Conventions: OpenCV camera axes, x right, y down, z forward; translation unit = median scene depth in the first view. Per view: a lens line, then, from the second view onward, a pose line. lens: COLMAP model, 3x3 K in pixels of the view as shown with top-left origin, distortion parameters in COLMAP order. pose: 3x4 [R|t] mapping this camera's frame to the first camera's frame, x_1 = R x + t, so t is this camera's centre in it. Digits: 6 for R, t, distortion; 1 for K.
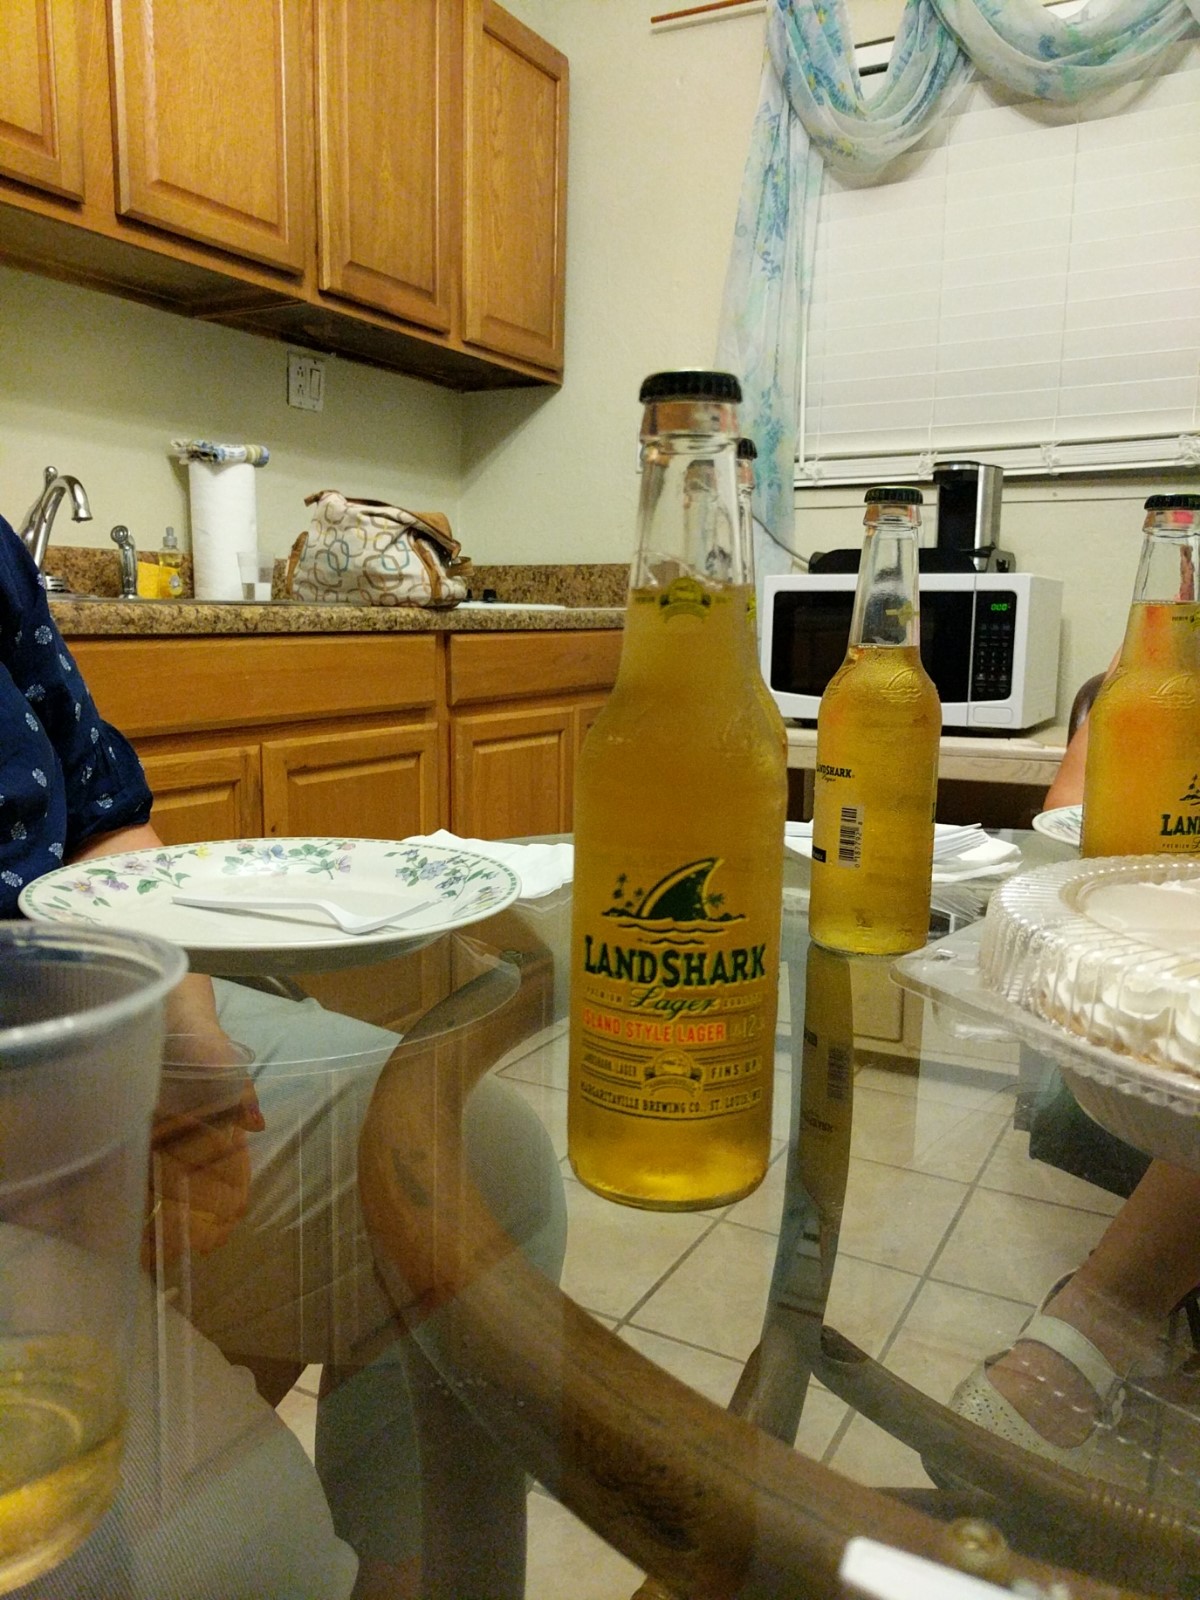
lens RADIAL K [[1205.3, 0, 600.0], [0, 1205.3, 800.0], [0, 0, 1]] dist [-0.001022, -0.001081]
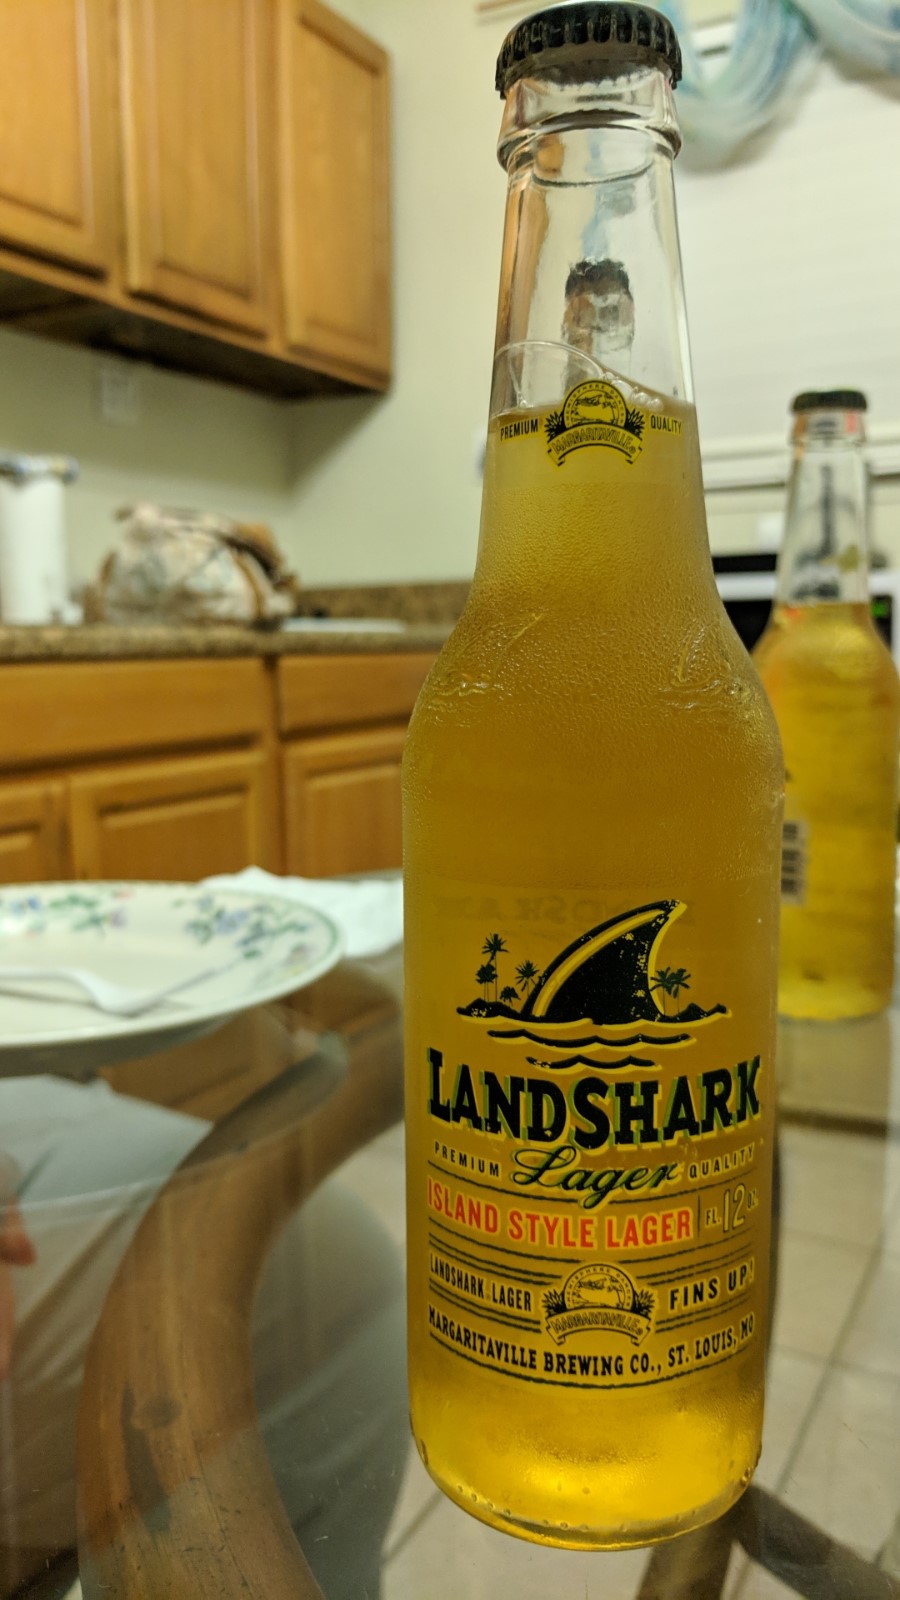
lens RADIAL K [[1233.2, 0, 450.0], [0, 1233.2, 800.0], [0, 0, 1]] dist [-0.033881, 0.001112]
pose [[0.999545, -0.029973, 0.003330, -0.000948], [0.030059, 0.999103, -0.029830, 0.016054], [-0.002432, 0.029917, 0.999549, 0.437629]]
